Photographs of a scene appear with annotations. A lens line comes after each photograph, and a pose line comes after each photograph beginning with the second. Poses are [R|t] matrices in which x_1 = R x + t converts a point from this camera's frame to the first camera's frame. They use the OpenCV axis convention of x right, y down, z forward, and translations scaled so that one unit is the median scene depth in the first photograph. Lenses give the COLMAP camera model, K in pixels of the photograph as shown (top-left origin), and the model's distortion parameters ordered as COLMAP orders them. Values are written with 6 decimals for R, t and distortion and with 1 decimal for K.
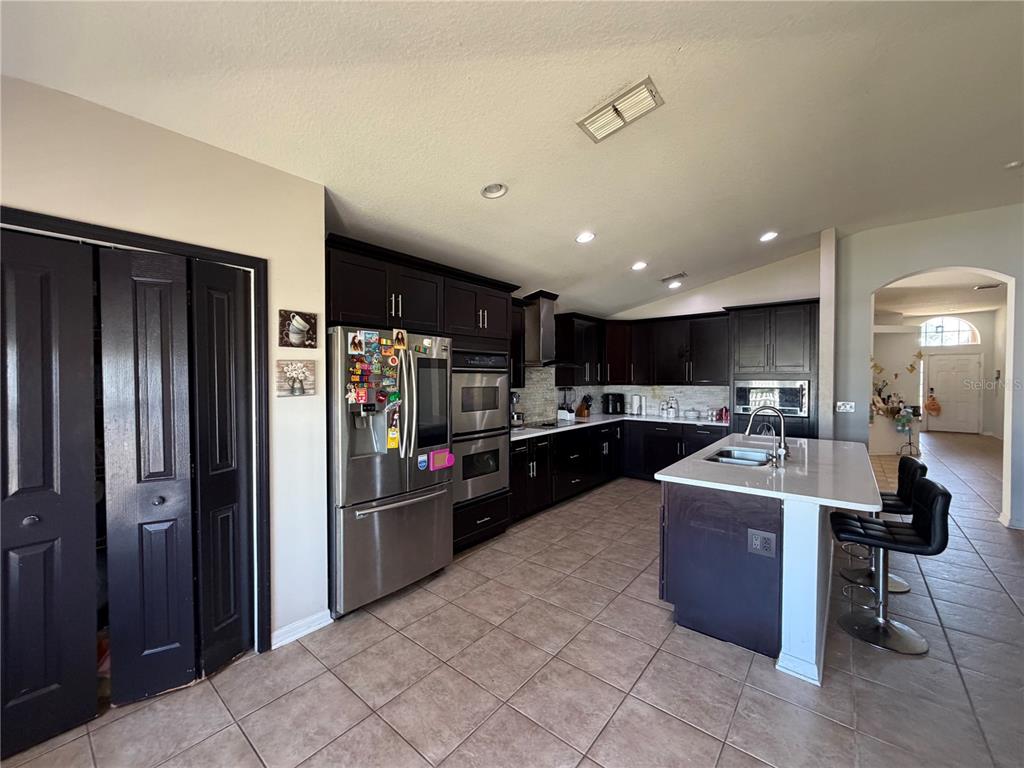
lens RADIAL K [[409.3, 0, 509.4], [0, 409.3, 384.4], [0, 0, 1]] dist [-0.000519, 0.000231]
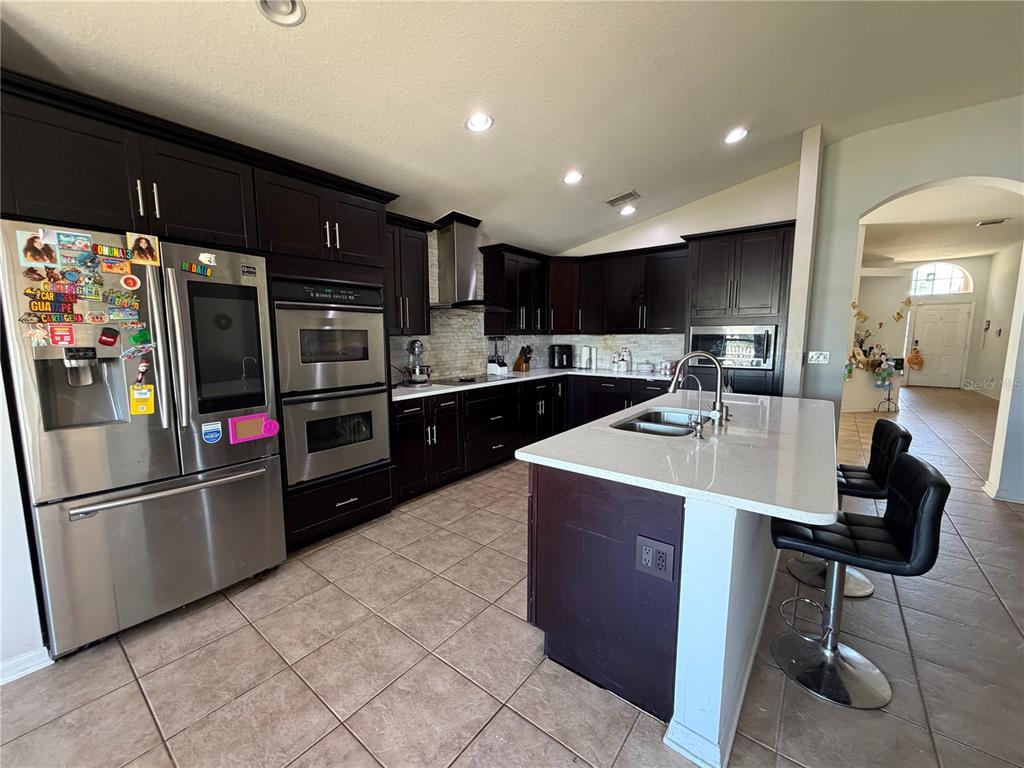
lens RADIAL K [[409.3, 0, 509.3], [0, 409.3, 384.0], [0, 0, 1]] dist [-0.000519, 0.000231]
pose [[0.999702, -0.004591, 0.023961, 0.300373], [0.002077, 0.994585, 0.103907, 0.036413], [-0.024308, -0.103826, 0.994298, 0.314366]]
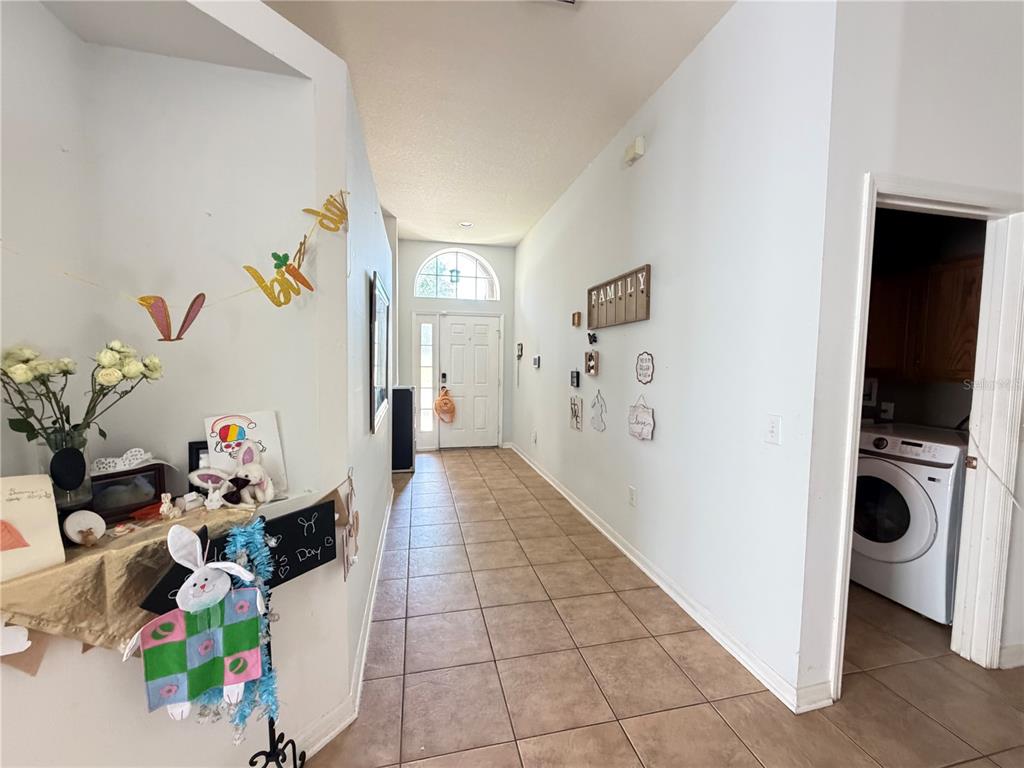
lens RADIAL K [[409.3, 0, 506.2], [0, 409.3, 386.3], [0, 0, 1]] dist [-0.000519, 0.000231]
pose [[0.615912, -0.041010, 0.786747, 2.616072], [-0.000961, 0.998604, 0.052805, -0.013255], [-0.787814, -0.033279, 0.615013, 2.386936]]
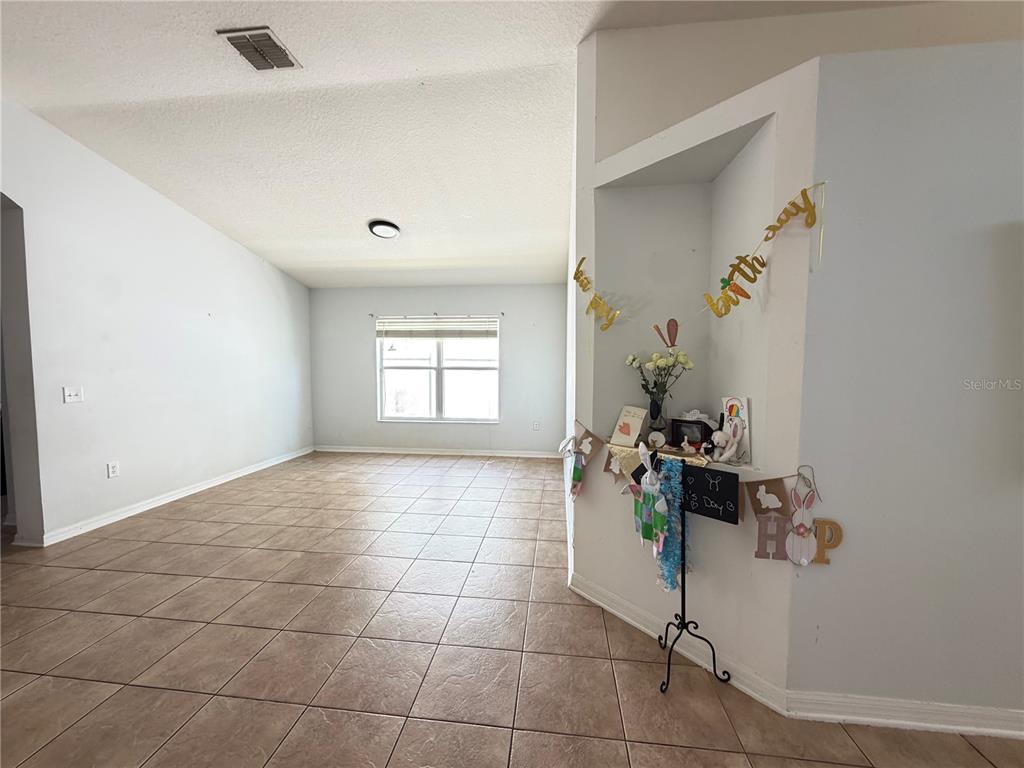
lens RADIAL K [[409.3, 0, 509.7], [0, 409.3, 385.6], [0, 0, 1]] dist [-0.000519, 0.000231]
pose [[0.543451, 0.051308, -0.837872, 3.181611], [-0.015152, 0.998567, 0.051321, -0.001311], [0.839304, -0.015195, 0.543449, 2.261813]]
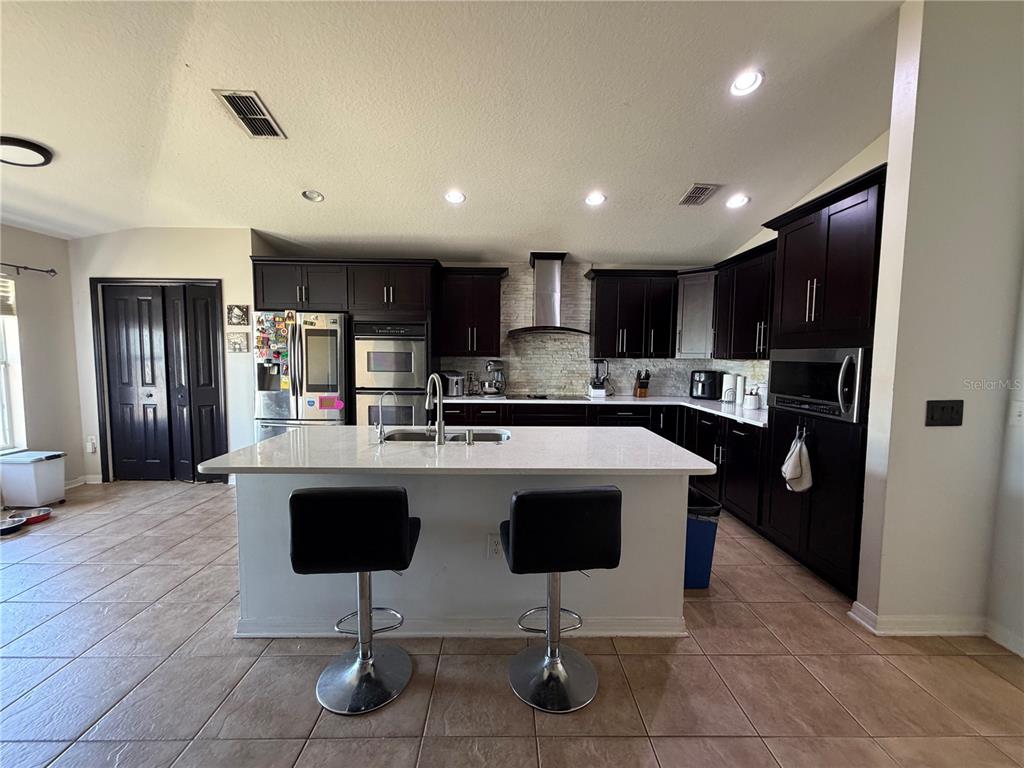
lens RADIAL K [[409.3, 0, 508.9], [0, 409.3, 385.1], [0, 0, 1]] dist [-0.000519, 0.000231]
pose [[0.648232, 0.066279, -0.758553, 1.404400], [-0.024151, 0.997493, 0.066518, 0.019305], [0.761060, -0.024799, 0.648207, 0.634497]]
